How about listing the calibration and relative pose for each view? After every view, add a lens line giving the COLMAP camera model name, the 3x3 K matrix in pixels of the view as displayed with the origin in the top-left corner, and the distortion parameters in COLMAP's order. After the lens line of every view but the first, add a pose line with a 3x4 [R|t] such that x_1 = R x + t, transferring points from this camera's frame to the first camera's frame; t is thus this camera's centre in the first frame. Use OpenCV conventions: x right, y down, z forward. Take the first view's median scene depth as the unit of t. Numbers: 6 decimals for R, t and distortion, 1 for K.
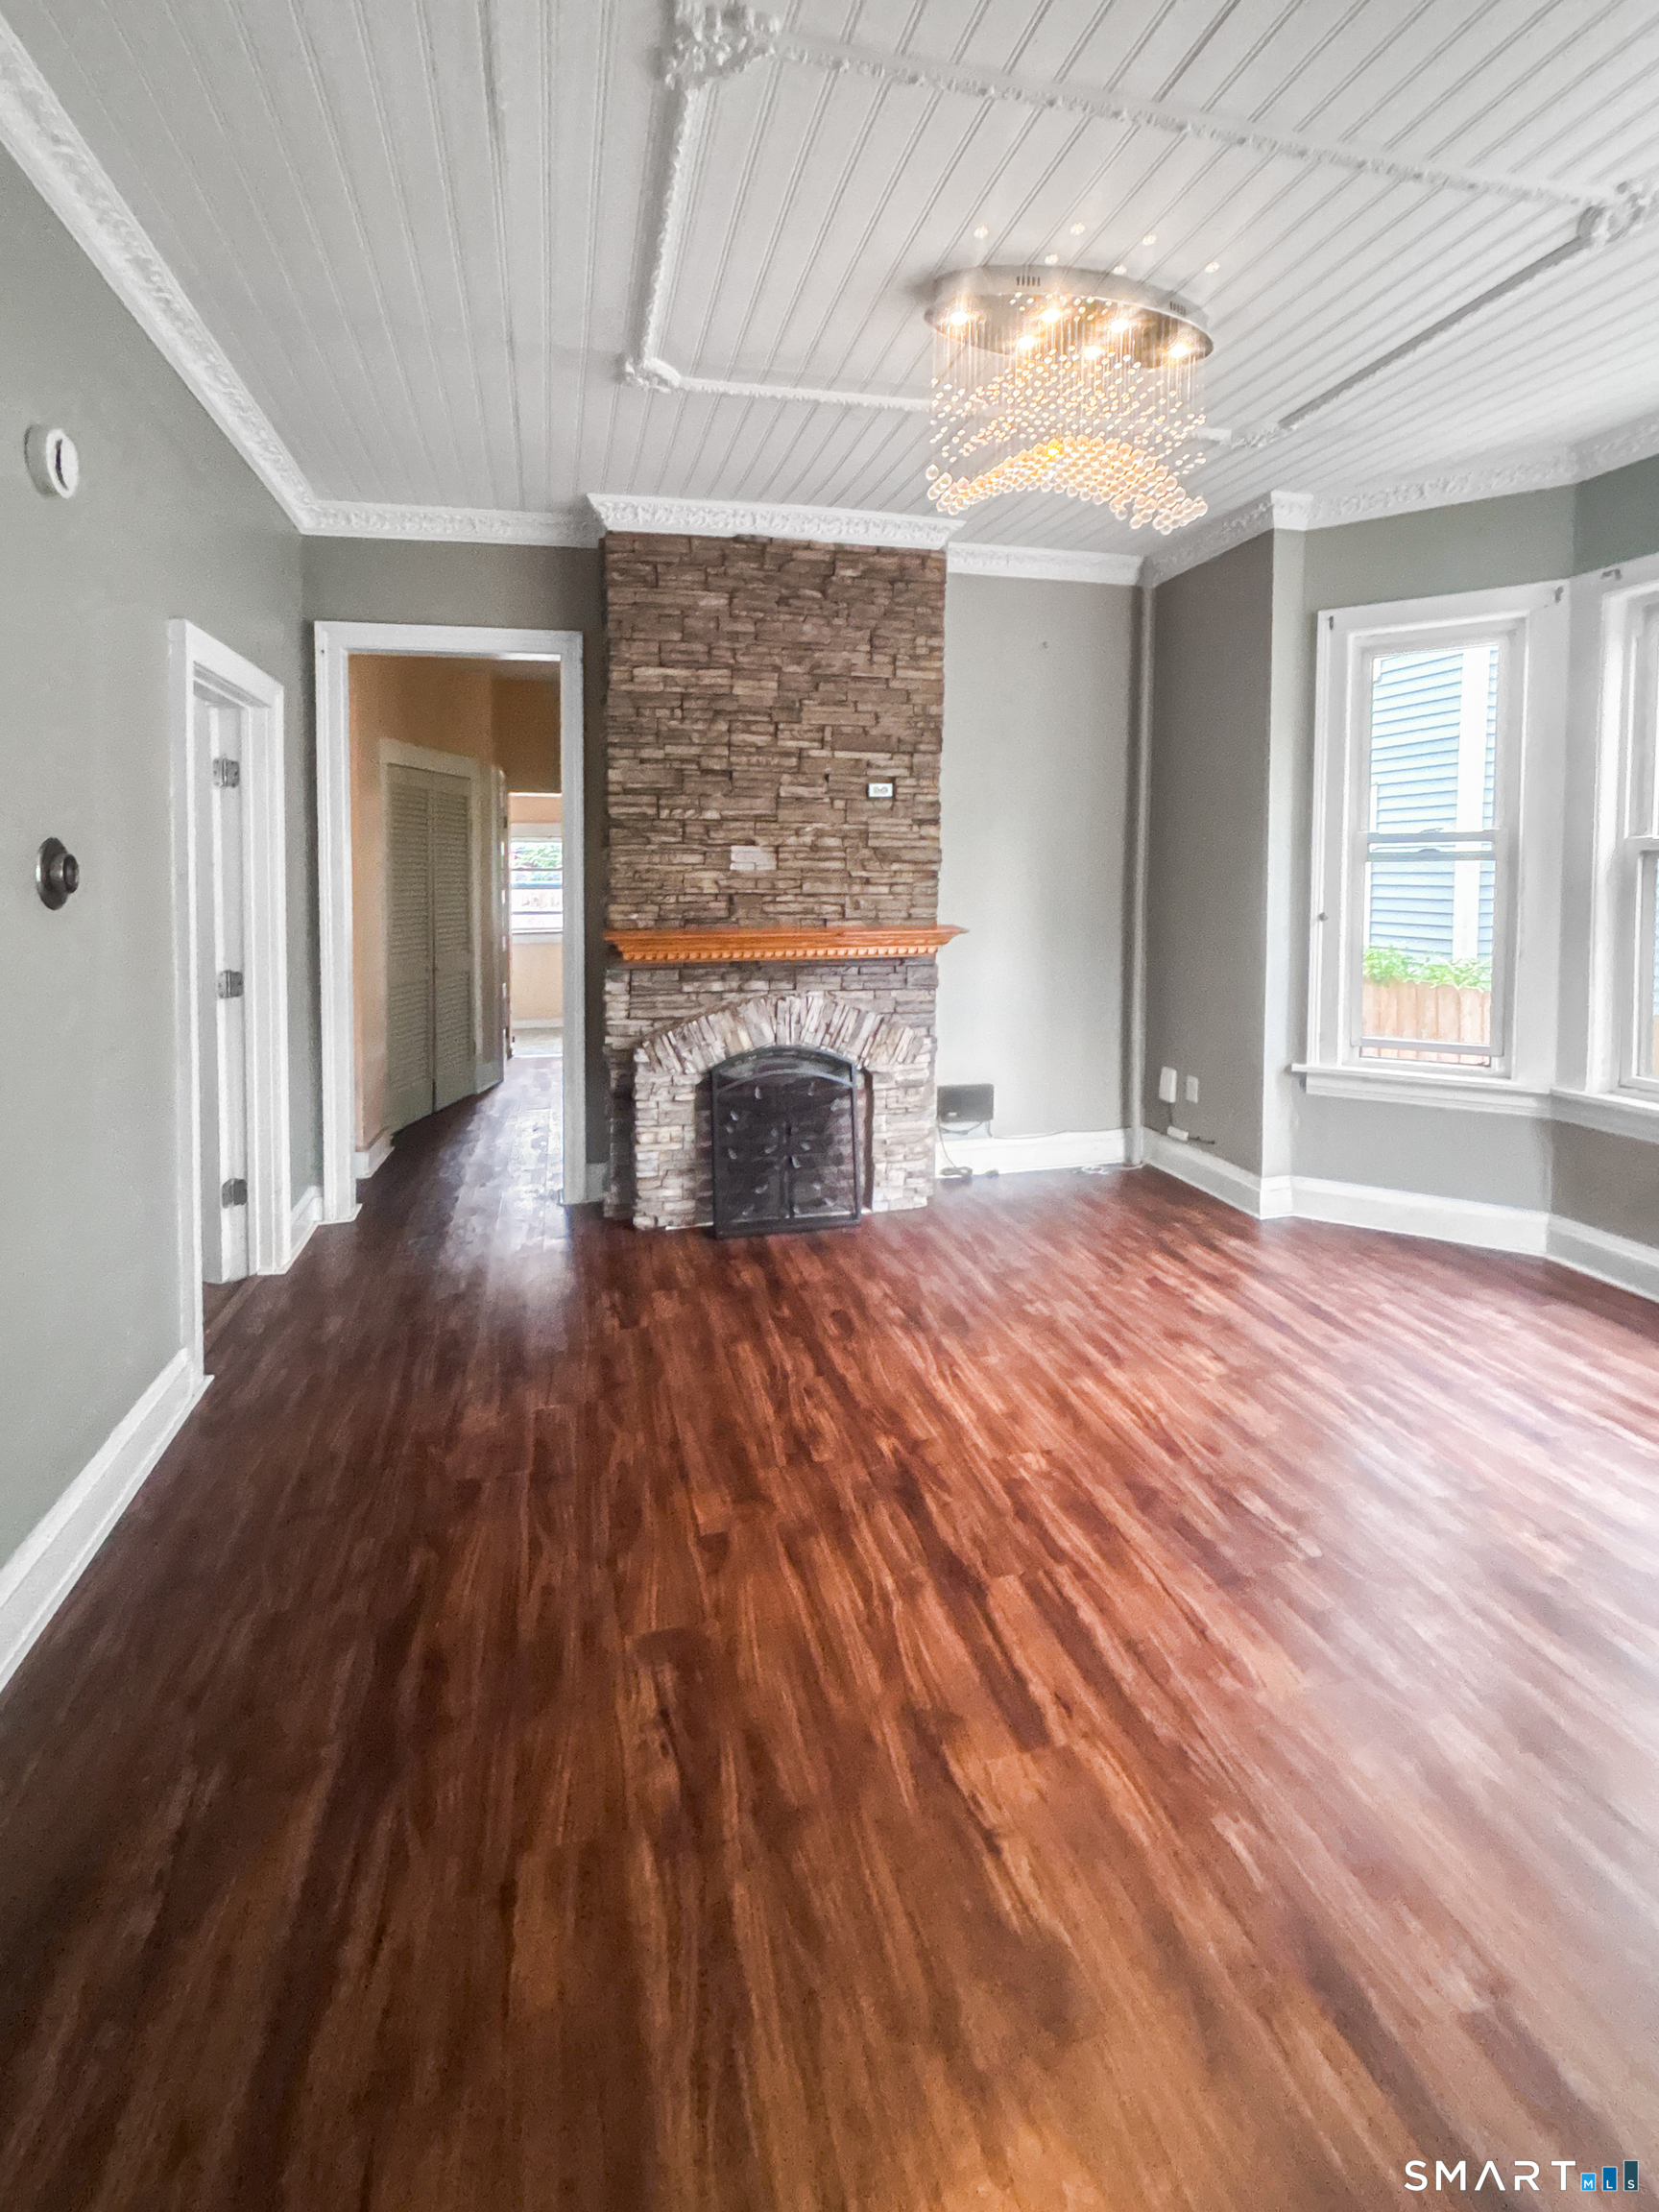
lens RADIAL K [[931.2, 0, 794.3], [0, 931.2, 894.2], [0, 0, 1]] dist [0.012222, -0.001168]
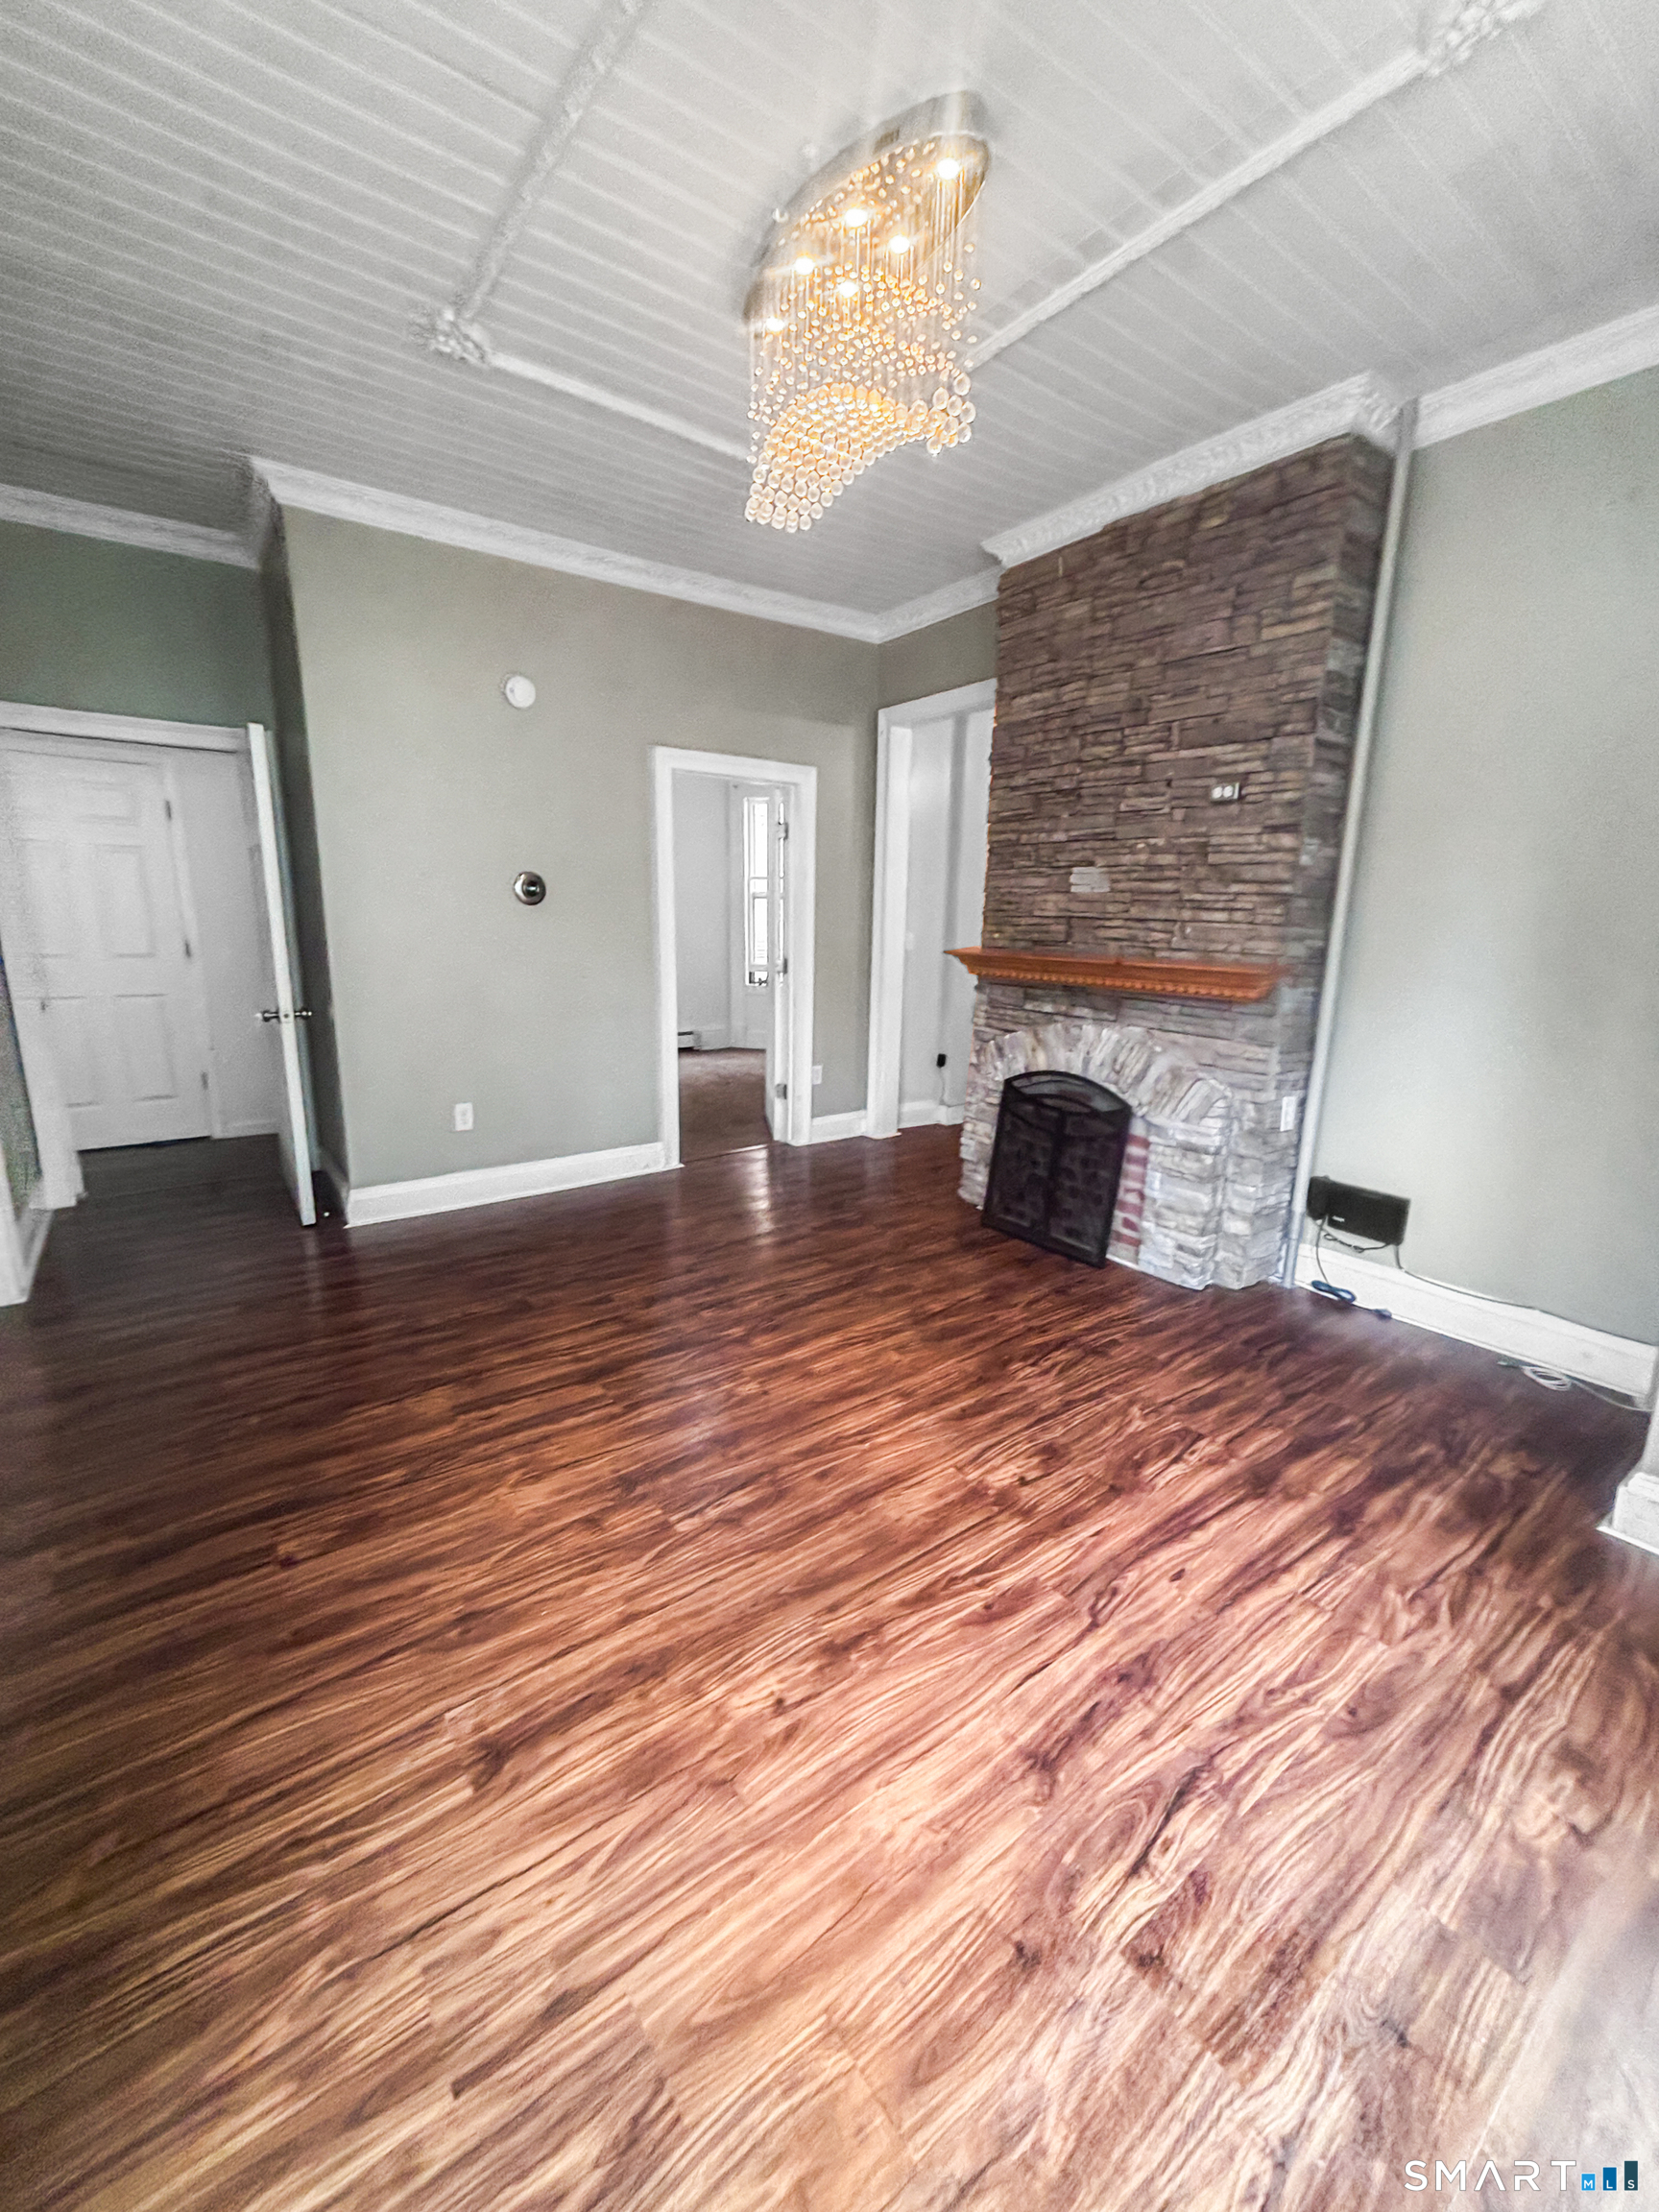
lens RADIAL K [[877.0, 0, 865.2], [0, 877.0, 1077.7], [0, 0, 1]] dist [0.001434, -0.000577]
pose [[0.431157, 0.173328, -0.885472, 0.703965], [-0.045394, 0.984299, 0.170570, 0.018697], [0.901134, -0.033347, 0.432256, 0.388947]]
